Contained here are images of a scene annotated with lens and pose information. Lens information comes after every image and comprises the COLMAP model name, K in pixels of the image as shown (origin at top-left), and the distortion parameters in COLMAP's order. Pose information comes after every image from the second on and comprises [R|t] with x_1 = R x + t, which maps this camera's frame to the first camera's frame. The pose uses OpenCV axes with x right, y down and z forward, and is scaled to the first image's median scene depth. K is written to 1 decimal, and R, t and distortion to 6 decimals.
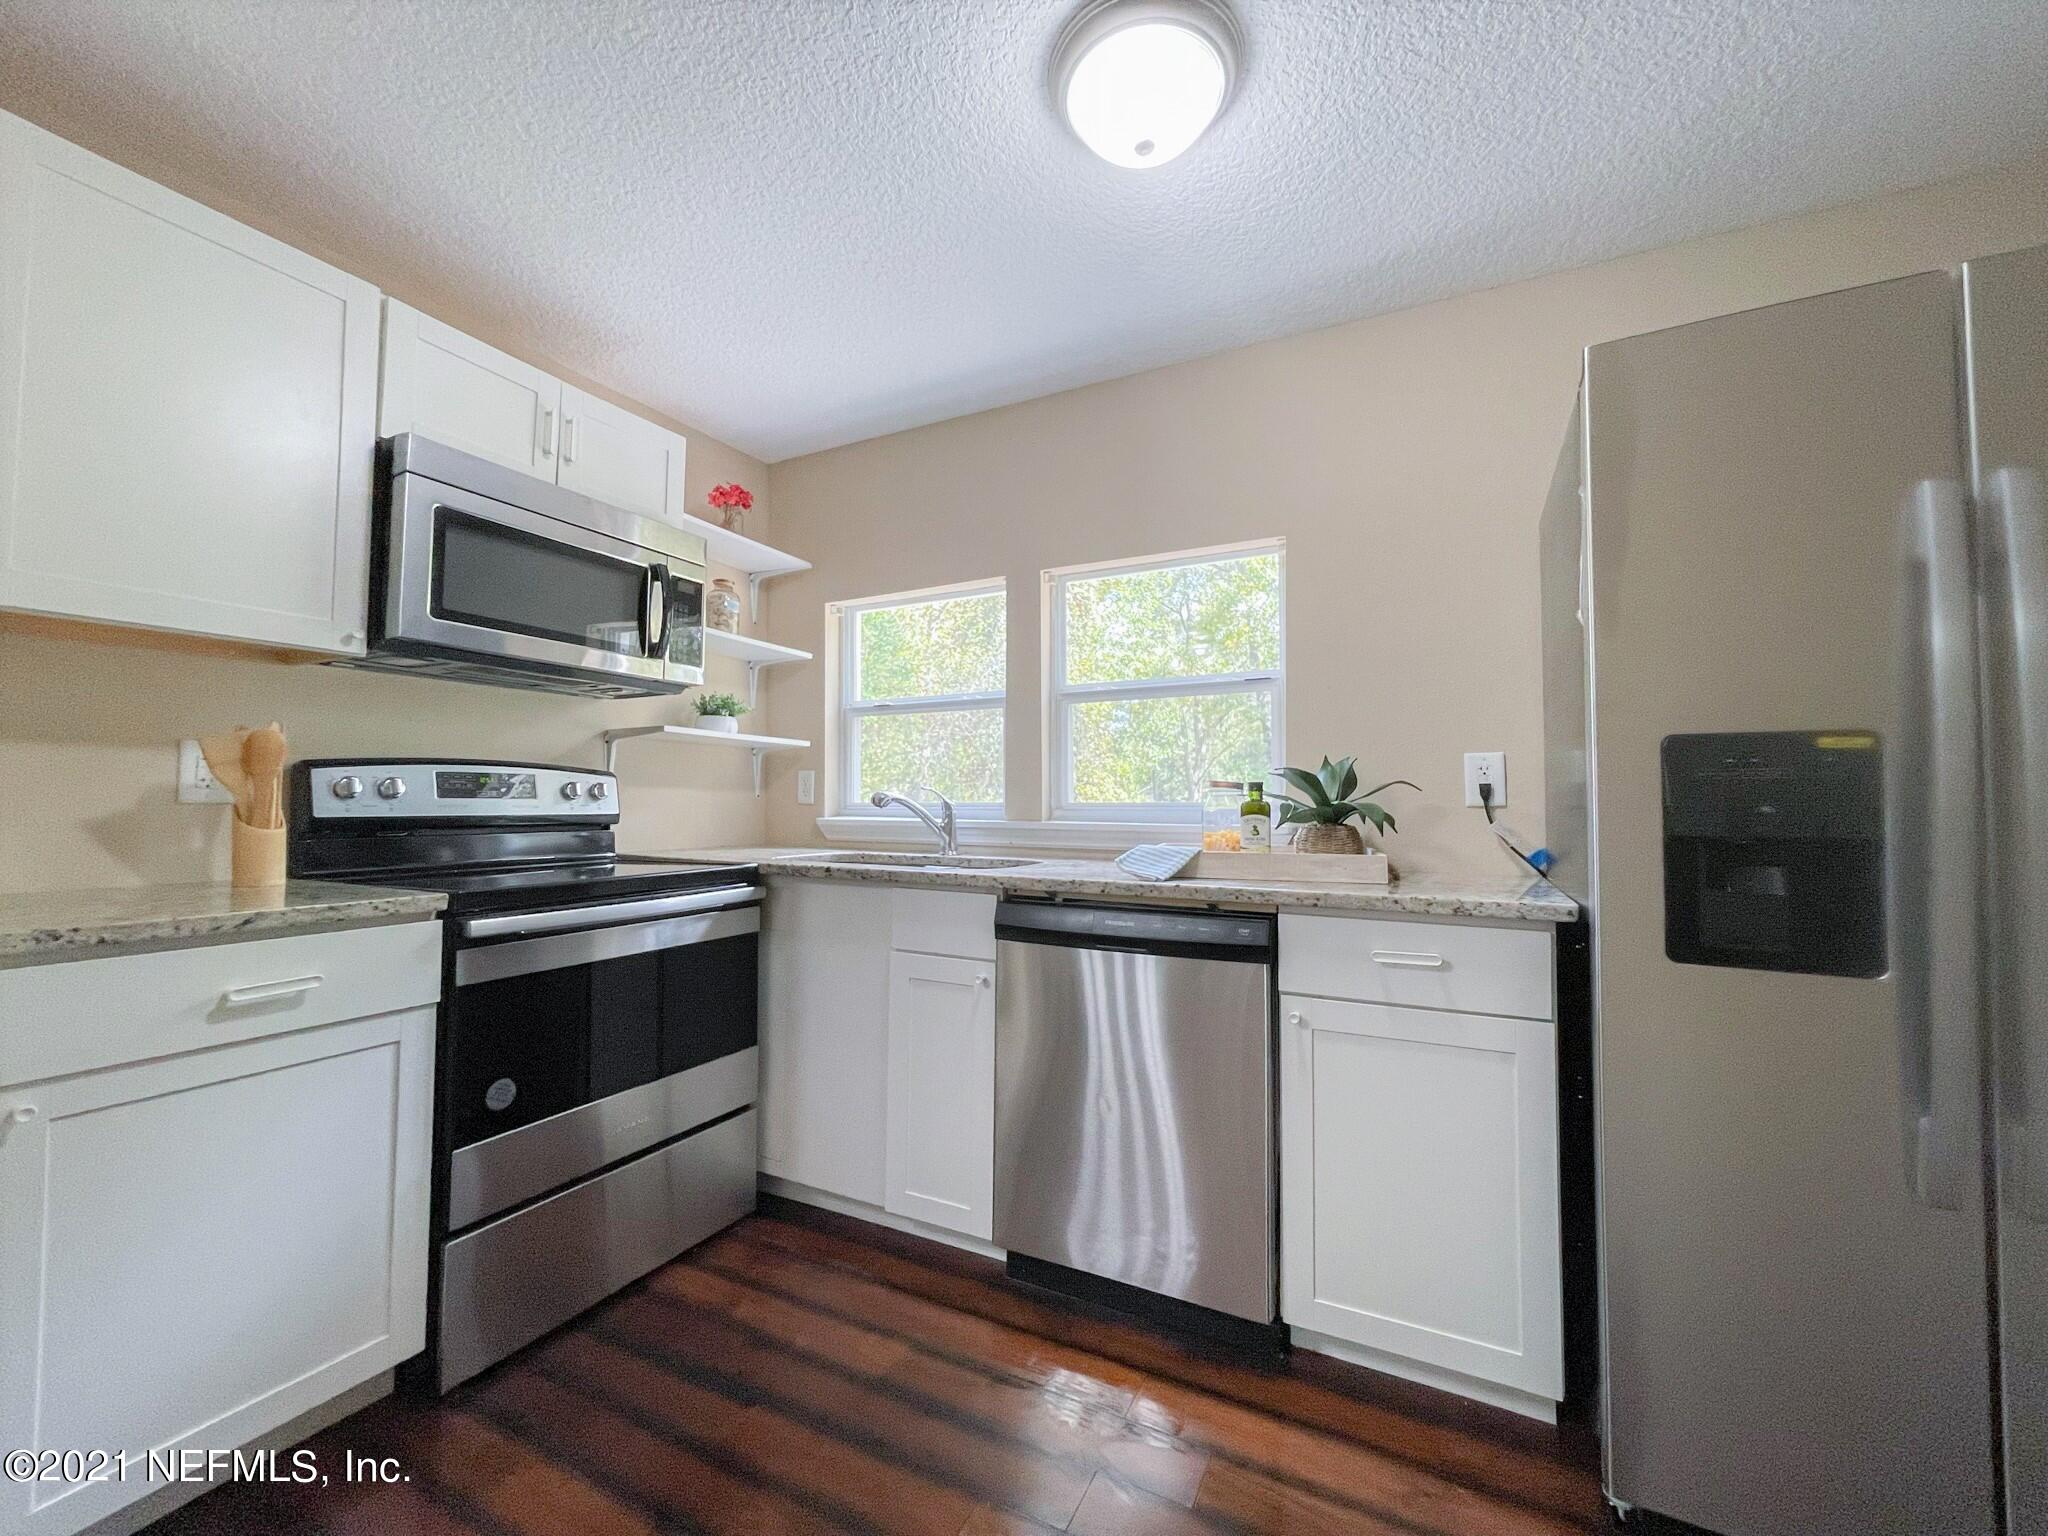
lens RADIAL K [[827.1, 0, 1015.2], [0, 827.1, 769.5], [0, 0, 1]] dist [0.001610, -0.000546]
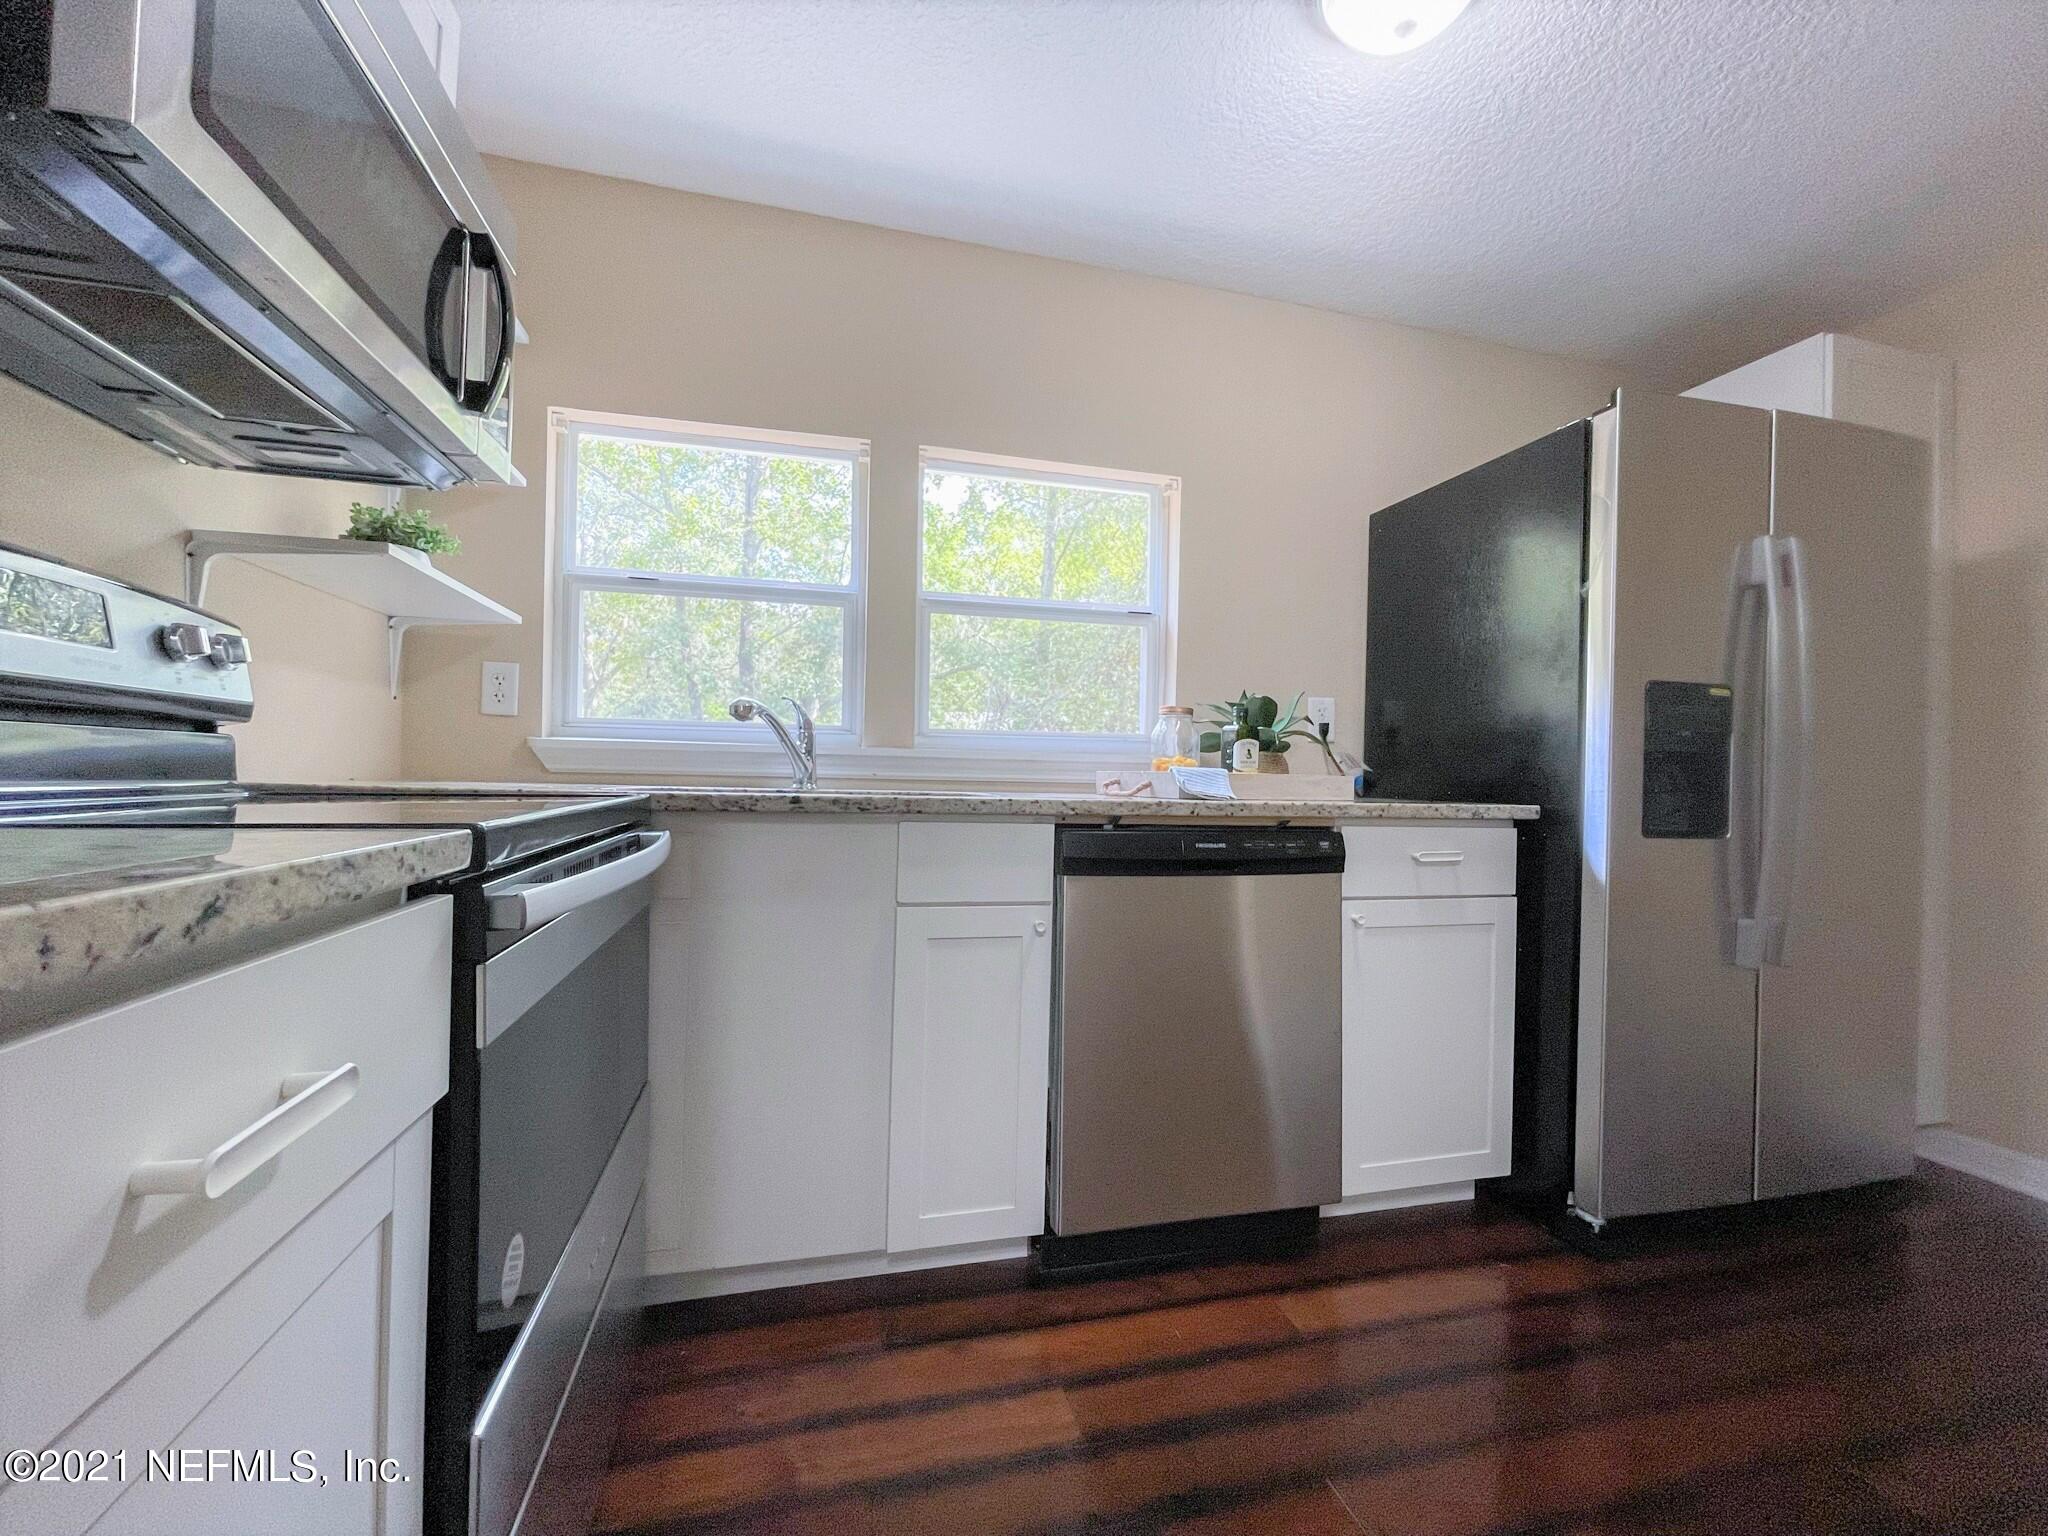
lens RADIAL K [[827.1, 0, 1013.0], [0, 827.1, 771.9], [0, 0, 1]] dist [0.001610, -0.000546]
pose [[0.743259, 0.014850, 0.668839, -0.576798], [-0.044716, 0.998621, 0.027519, 0.074694], [-0.667507, -0.050362, 0.742898, 0.391377]]
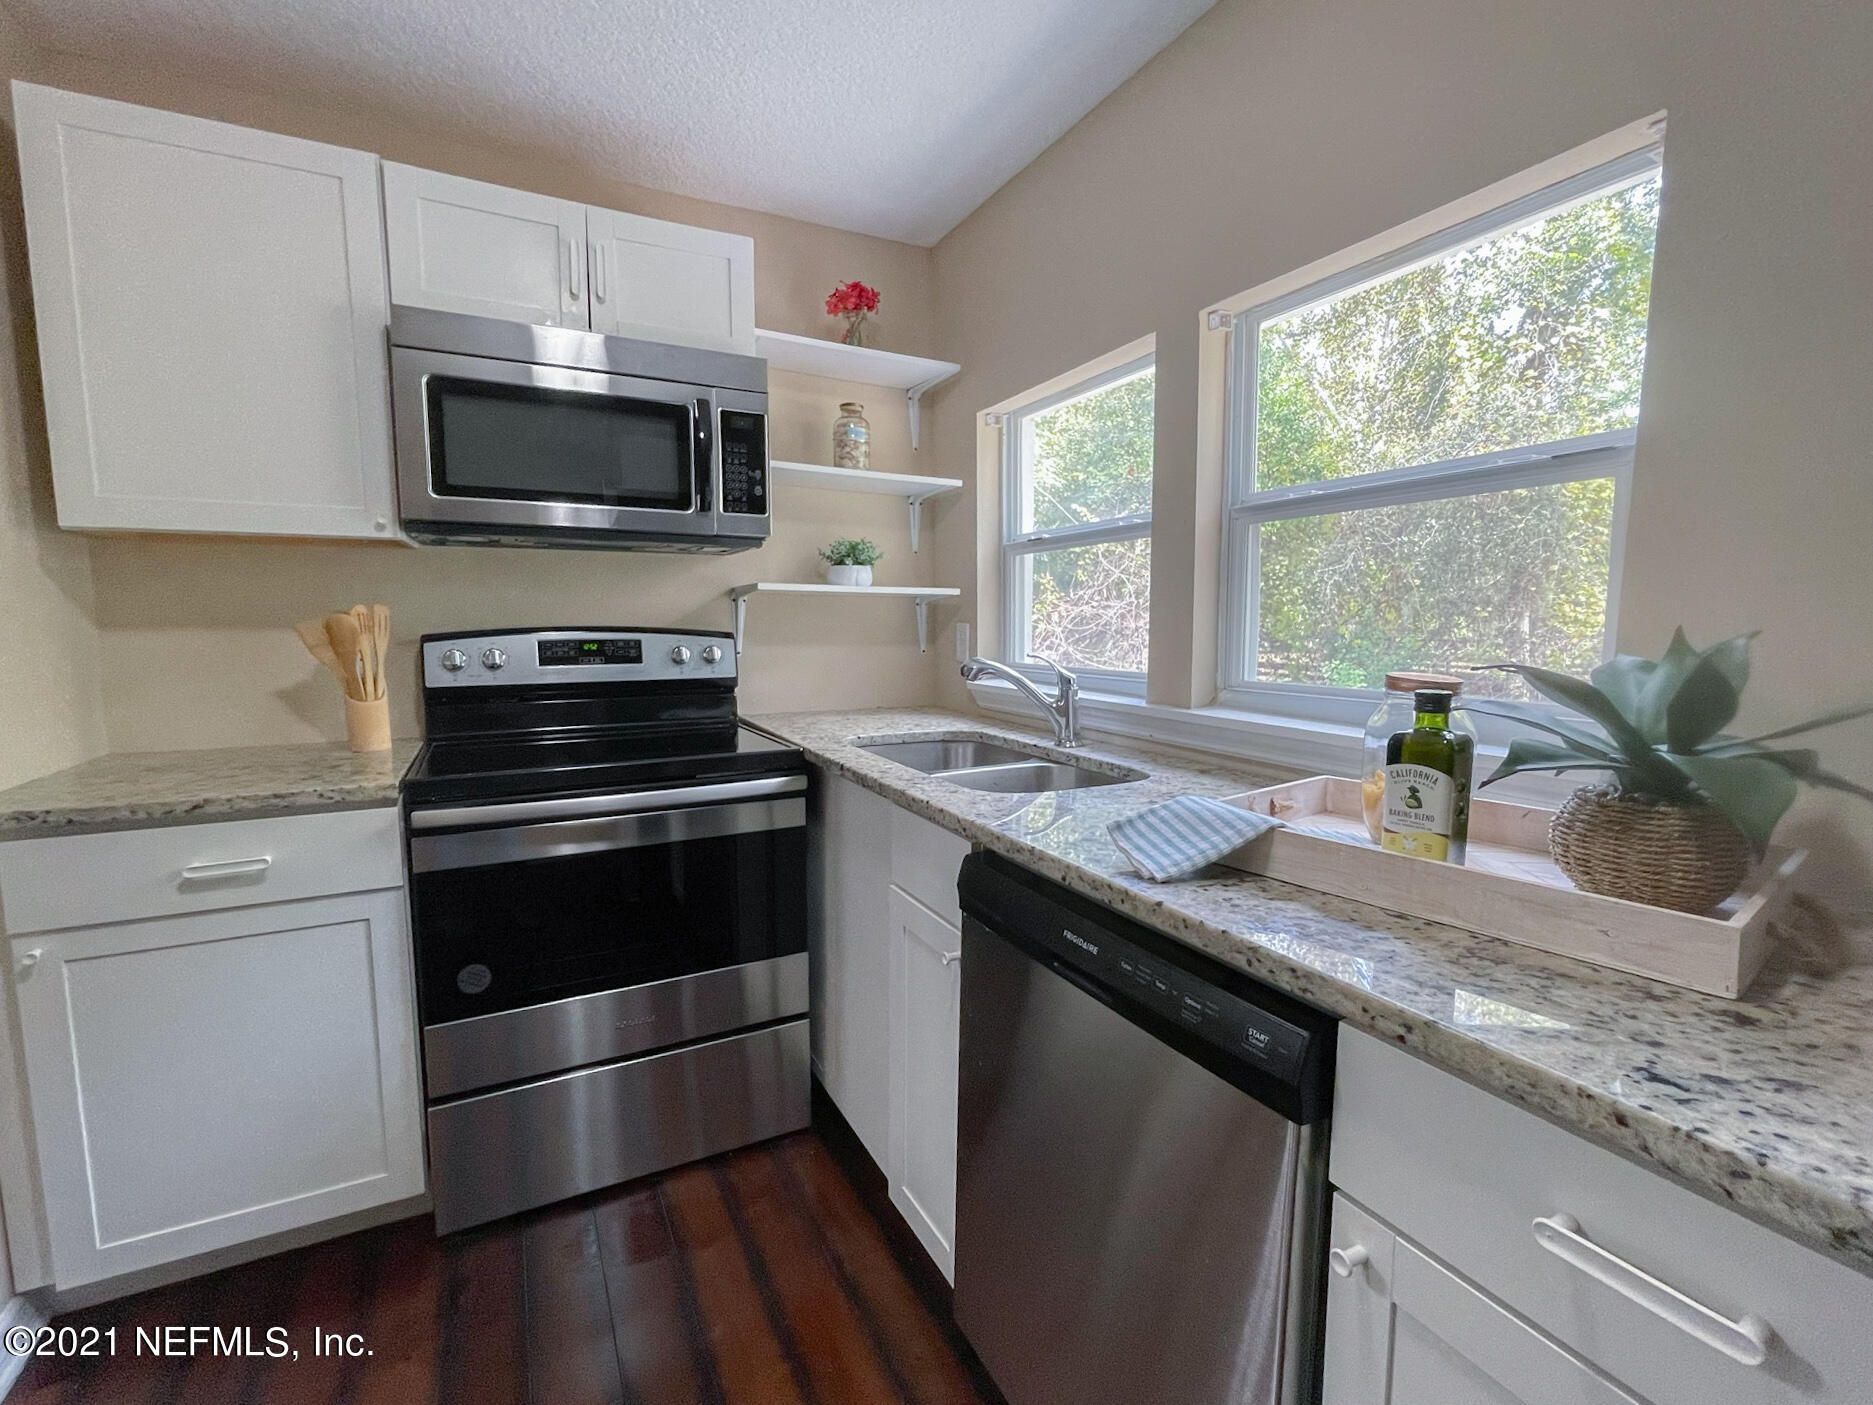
lens RADIAL K [[822.8, 0, 932.5], [0, 822.8, 704.4], [0, 0, 1]] dist [0.000676, -0.001042]
pose [[0.820390, 0.055436, -0.569110, 0.305217], [0.026685, 0.990493, 0.134950, -0.045265], [0.571181, -0.125898, 0.811112, 0.435595]]
